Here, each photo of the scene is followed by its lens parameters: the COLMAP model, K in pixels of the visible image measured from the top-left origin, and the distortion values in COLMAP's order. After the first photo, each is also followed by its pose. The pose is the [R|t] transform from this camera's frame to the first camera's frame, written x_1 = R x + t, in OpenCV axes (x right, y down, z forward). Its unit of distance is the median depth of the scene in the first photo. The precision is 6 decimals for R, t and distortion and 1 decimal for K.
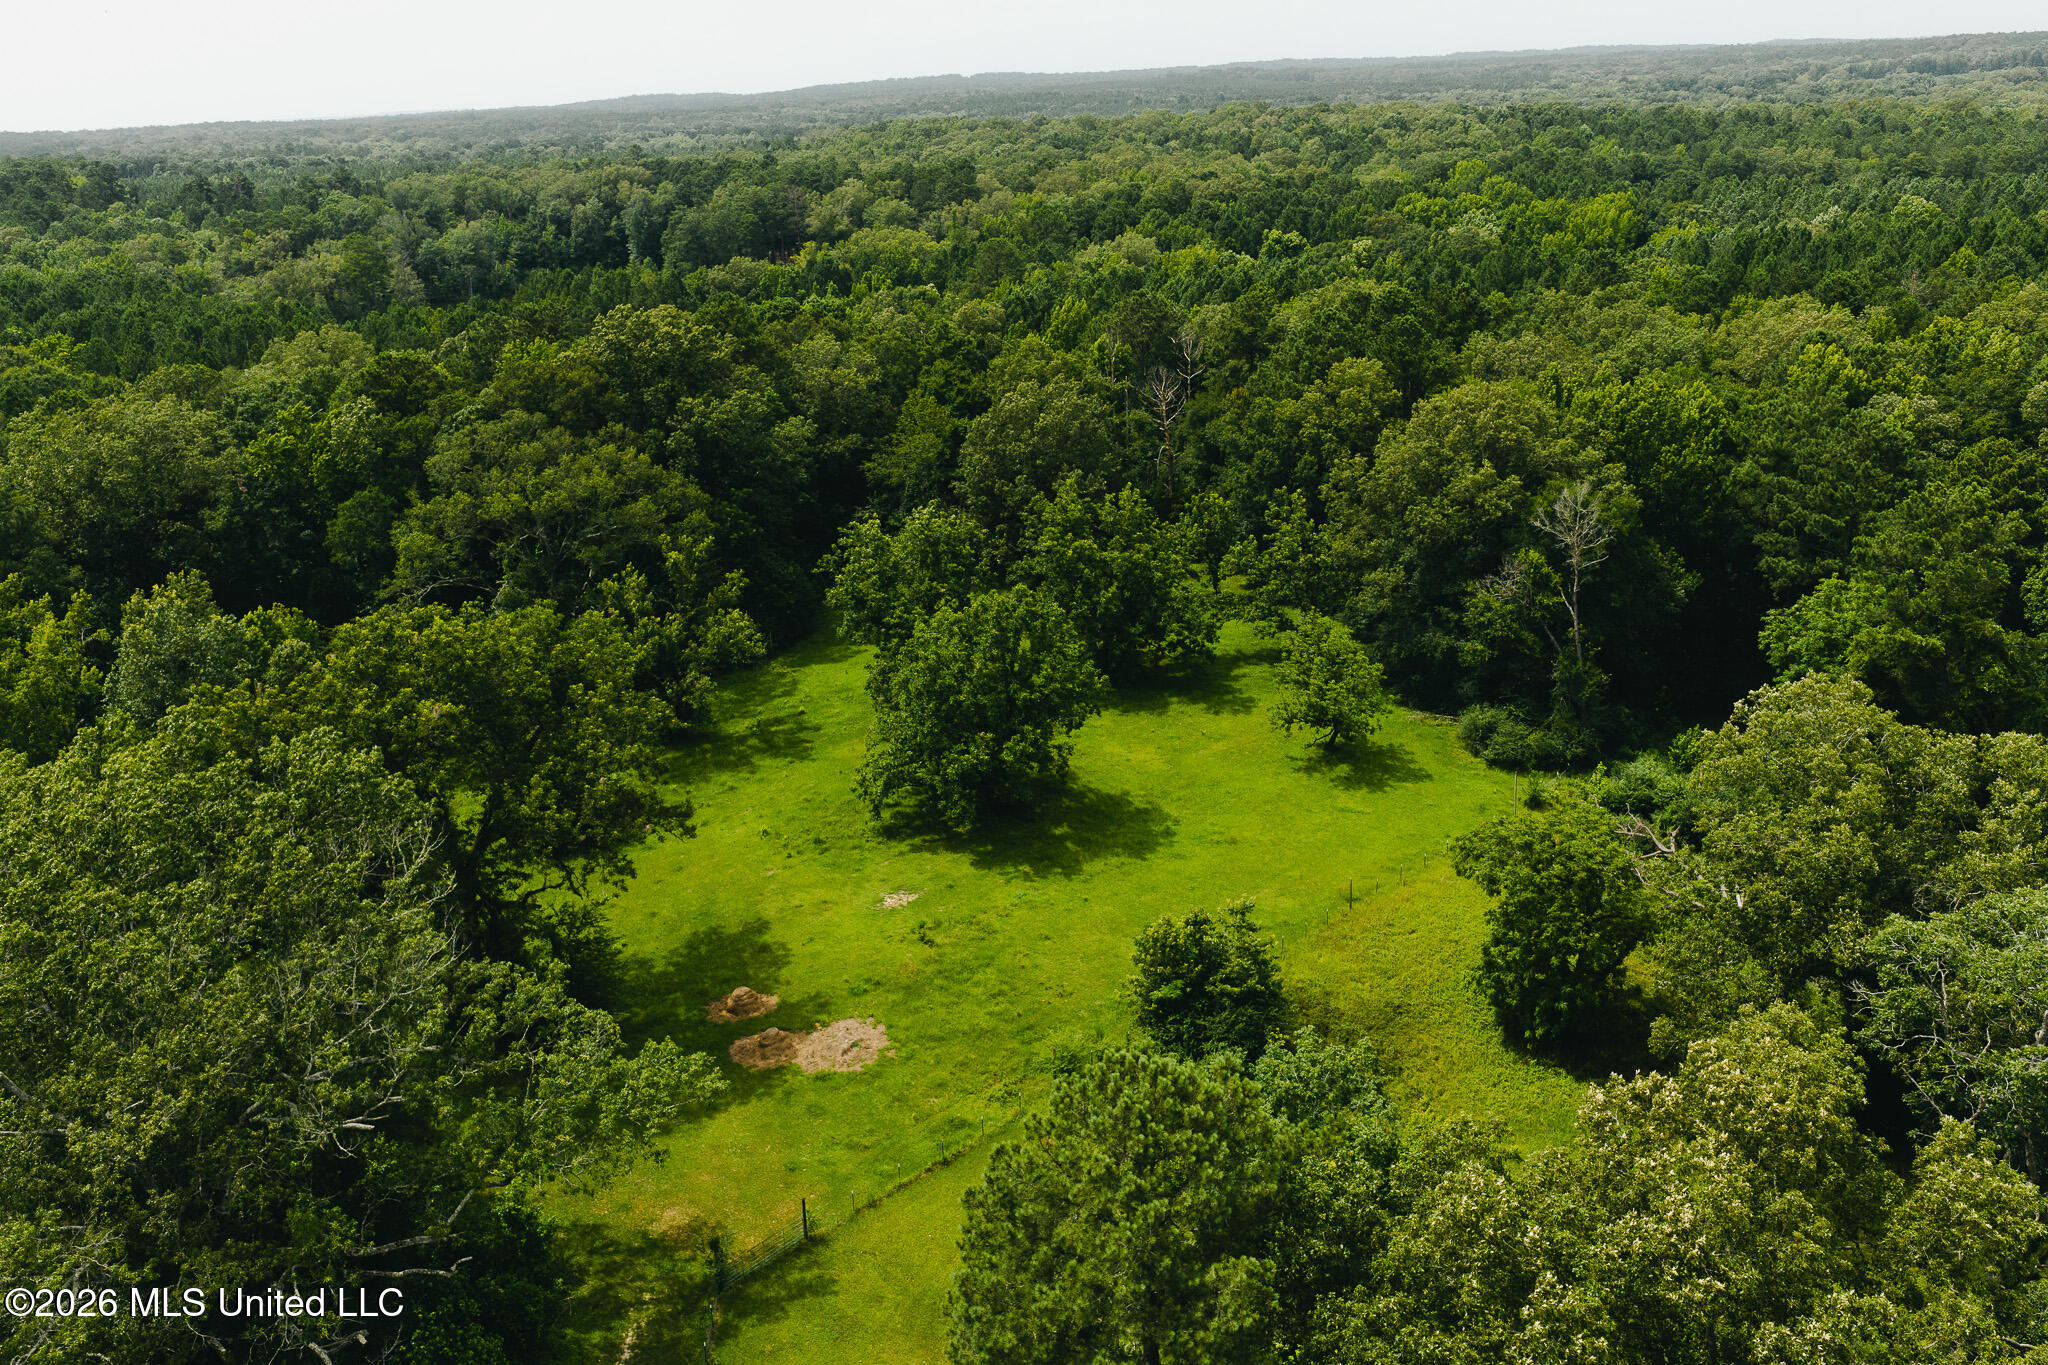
lens RADIAL K [[1690.7, 0, 1021.9], [0, 1690.7, 682.1], [0, 0, 1]] dist [0.013104, -0.023456]
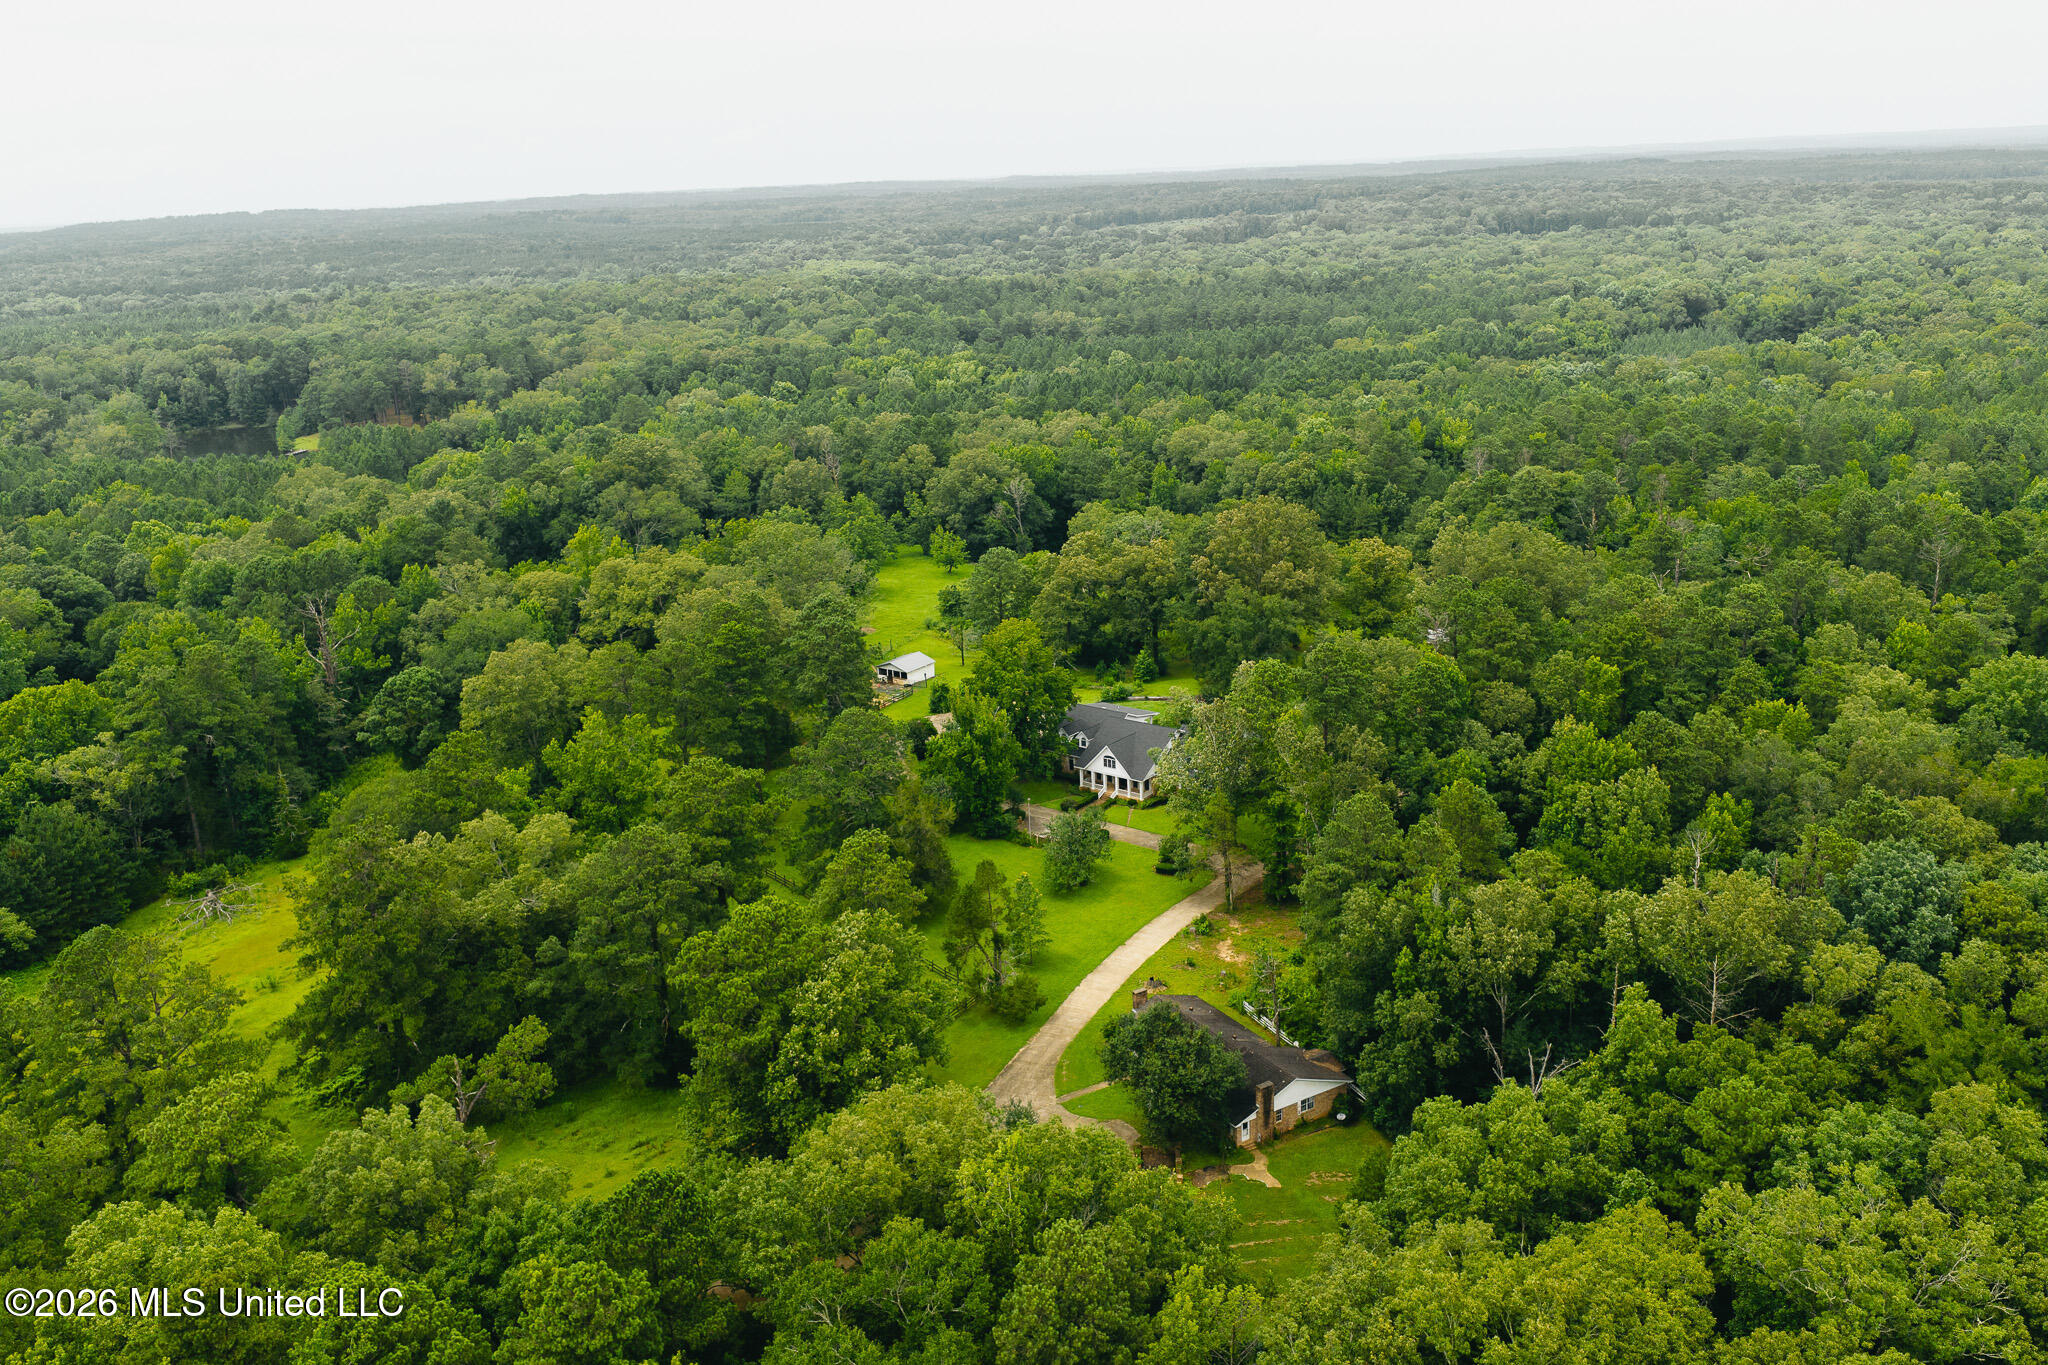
lens RADIAL K [[1690.7, 0, 1024.6], [0, 1690.7, 682.9], [0, 0, 1]] dist [0.013104, -0.023456]
pose [[0.920454, -0.109258, 0.375270, -0.477620], [0.134022, 0.990153, -0.040448, 0.212268], [-0.367155, 0.087525, 0.926033, -1.019449]]
